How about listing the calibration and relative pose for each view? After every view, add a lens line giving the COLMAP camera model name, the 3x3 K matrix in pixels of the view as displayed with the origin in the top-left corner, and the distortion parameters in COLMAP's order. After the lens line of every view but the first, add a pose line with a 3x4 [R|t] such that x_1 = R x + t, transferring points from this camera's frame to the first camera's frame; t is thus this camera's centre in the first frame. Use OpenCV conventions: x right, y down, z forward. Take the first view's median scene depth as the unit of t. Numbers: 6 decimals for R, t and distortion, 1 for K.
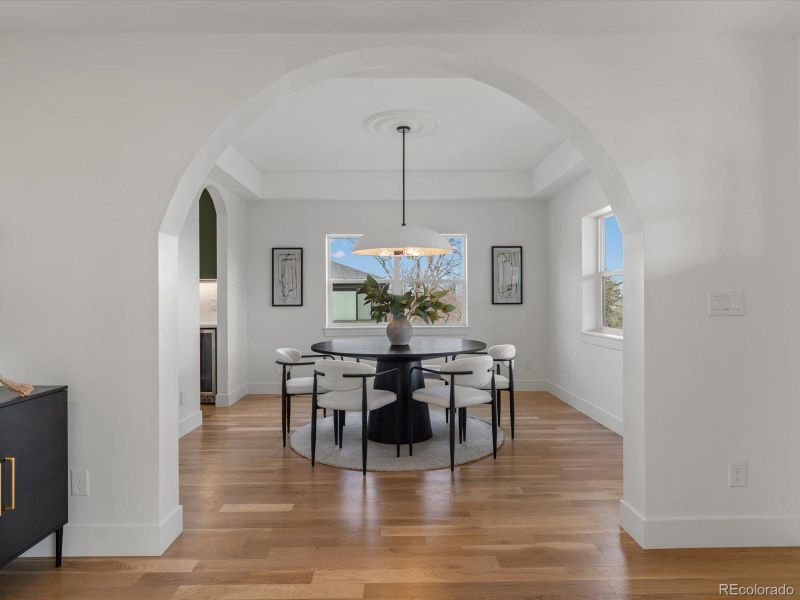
lens RADIAL K [[496.0, 0, 400.0], [0, 496.0, 300.0], [0, 0, 1]] dist [-0.000247, 0.000116]
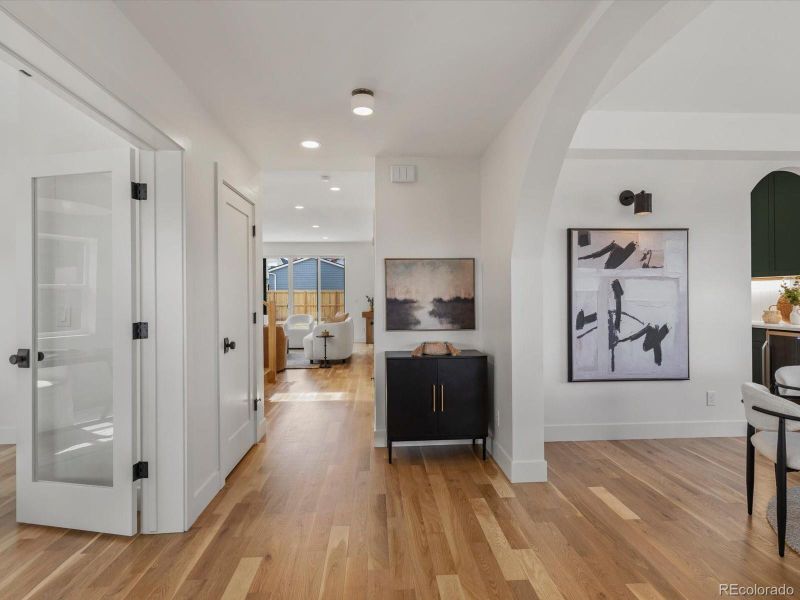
lens RADIAL K [[429.3, 0, 399.4], [0, 429.3, 296.6], [0, 0, 1]] dist [-0.000362, 0.001637]
pose [[0.047194, 0.009534, -0.998840, 0.730998], [0.007216, 0.999925, 0.009885, -0.039695], [0.998860, -0.007674, 0.047122, 0.608530]]
